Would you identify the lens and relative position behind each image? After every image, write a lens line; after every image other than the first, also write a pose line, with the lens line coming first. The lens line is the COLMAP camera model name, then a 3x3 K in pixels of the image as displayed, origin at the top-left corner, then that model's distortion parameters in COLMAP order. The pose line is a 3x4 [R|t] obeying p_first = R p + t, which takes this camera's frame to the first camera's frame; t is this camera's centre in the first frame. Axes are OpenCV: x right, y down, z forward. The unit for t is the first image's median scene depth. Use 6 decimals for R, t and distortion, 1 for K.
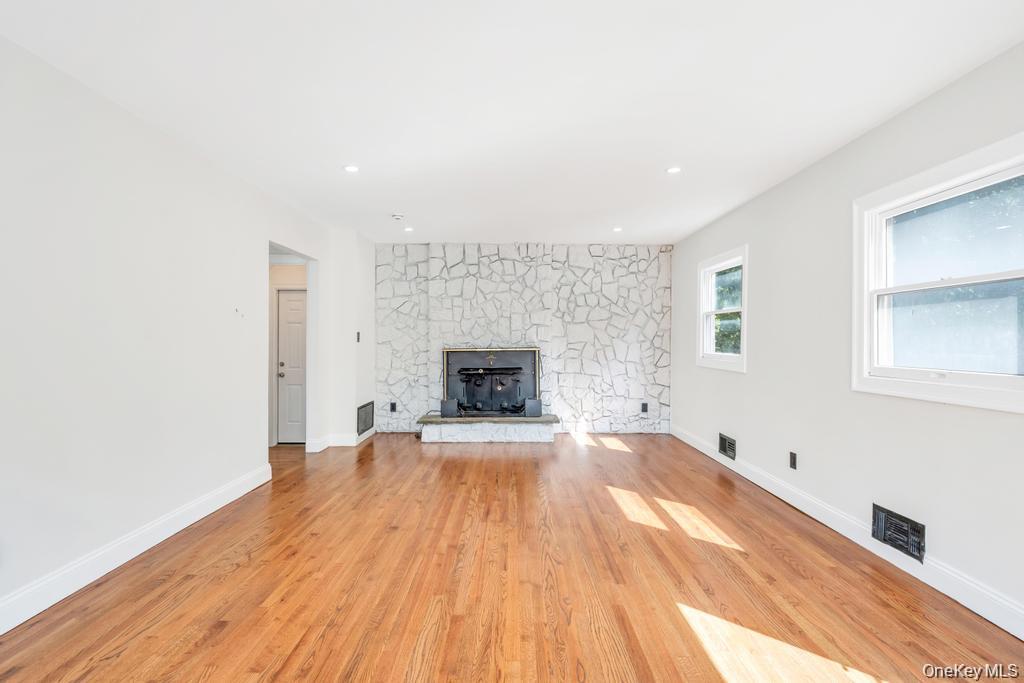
lens RADIAL K [[480.7, 0, 512.0], [0, 480.7, 341.5], [0, 0, 1]] dist [-0.002234, -0.000342]
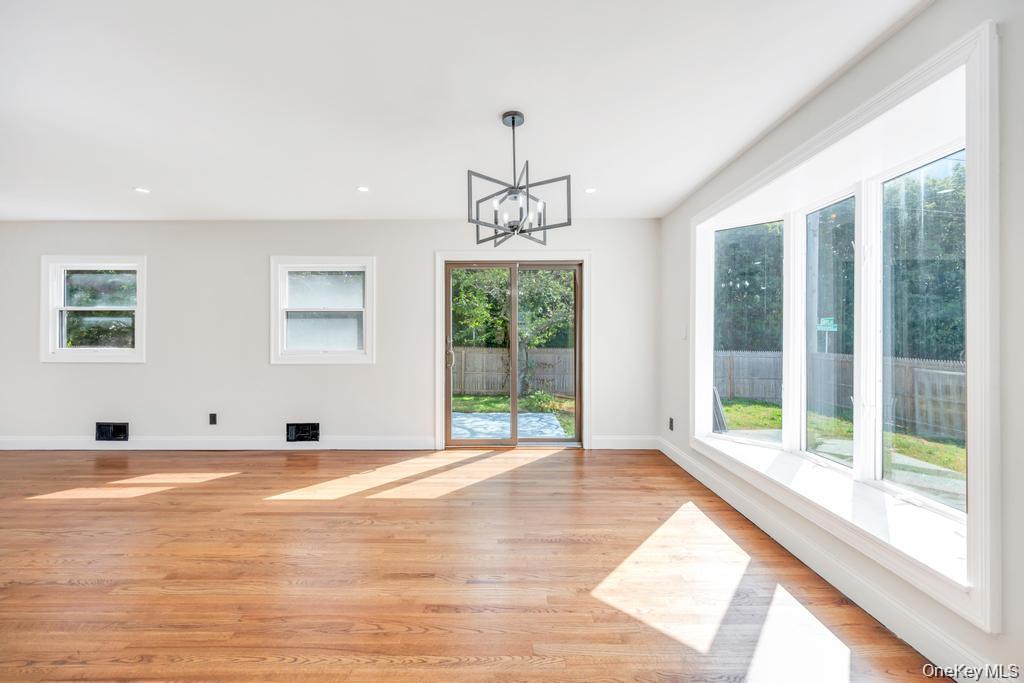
lens RADIAL K [[409.9, 0, 512.0], [0, 409.9, 341.5], [0, 0, 1]] dist [-0.000520, -0.000036]
pose [[-0.002017, -0.018650, 0.999824, -0.833307], [0.002334, 0.999823, 0.018654, -0.008167], [-0.999995, 0.002371, -0.001973, 0.130789]]
